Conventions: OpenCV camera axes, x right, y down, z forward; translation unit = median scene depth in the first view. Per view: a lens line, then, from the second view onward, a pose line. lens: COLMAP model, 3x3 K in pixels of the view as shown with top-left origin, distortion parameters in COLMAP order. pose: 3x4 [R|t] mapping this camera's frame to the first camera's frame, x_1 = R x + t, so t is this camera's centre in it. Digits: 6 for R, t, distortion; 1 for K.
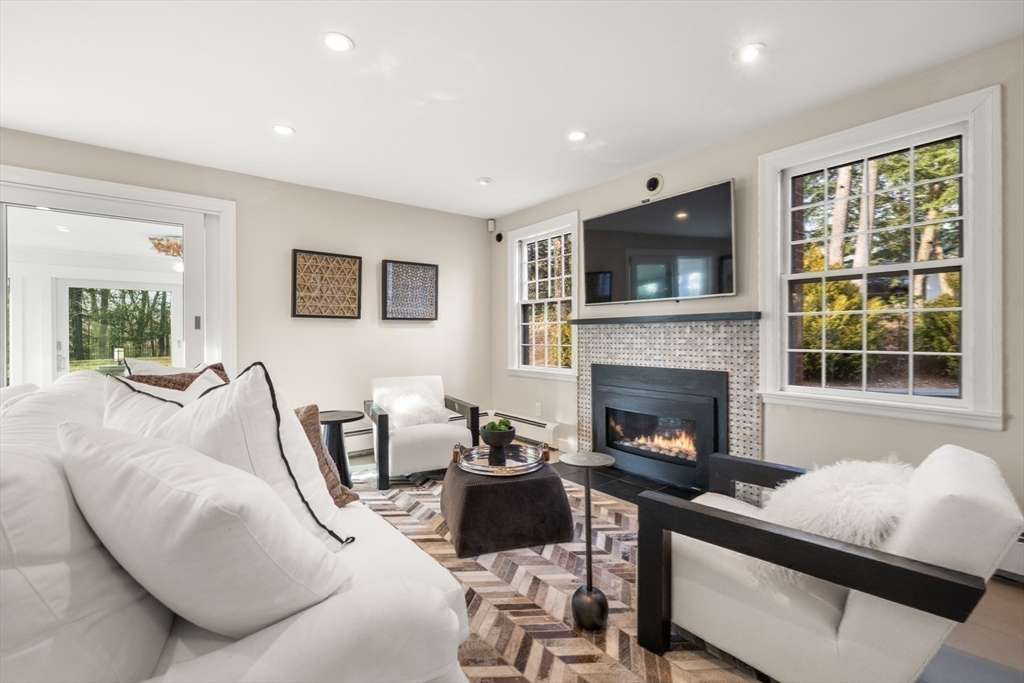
lens RADIAL K [[429.4, 0, 509.5], [0, 429.4, 337.2], [0, 0, 1]] dist [-0.001103, -0.000487]
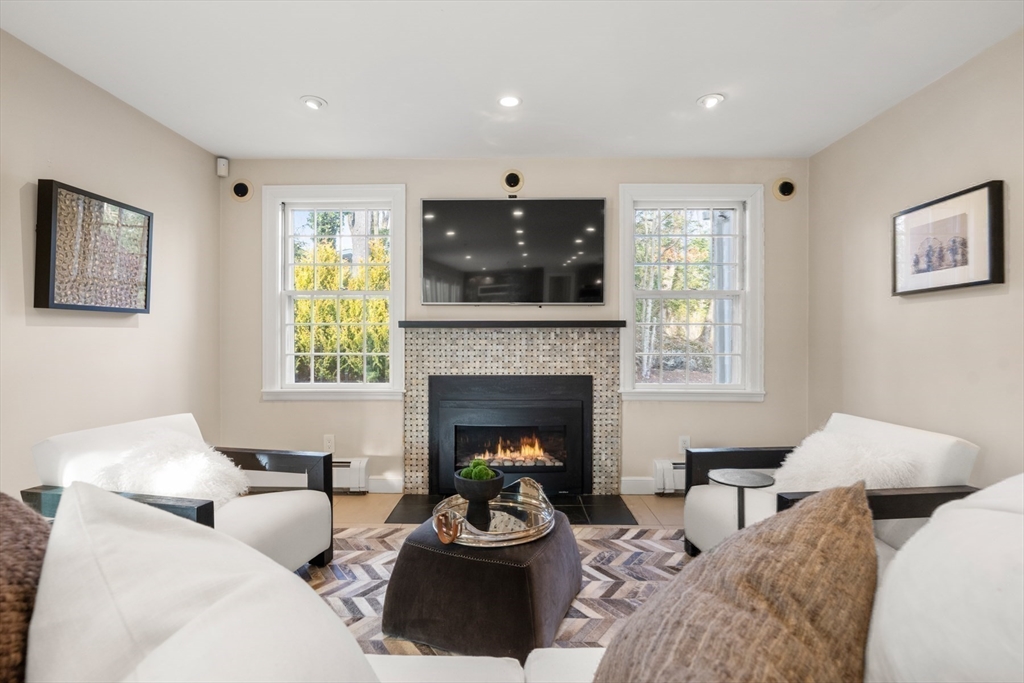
lens RADIAL K [[458.1, 0, 510.9], [0, 458.1, 338.3], [0, 0, 1]] dist [-0.002240, -0.002232]
pose [[0.637112, 0.003515, 0.770763, -0.437971], [0.000860, 0.999986, -0.005271, -0.005383], [-0.770770, 0.004021, 0.637100, 0.366130]]
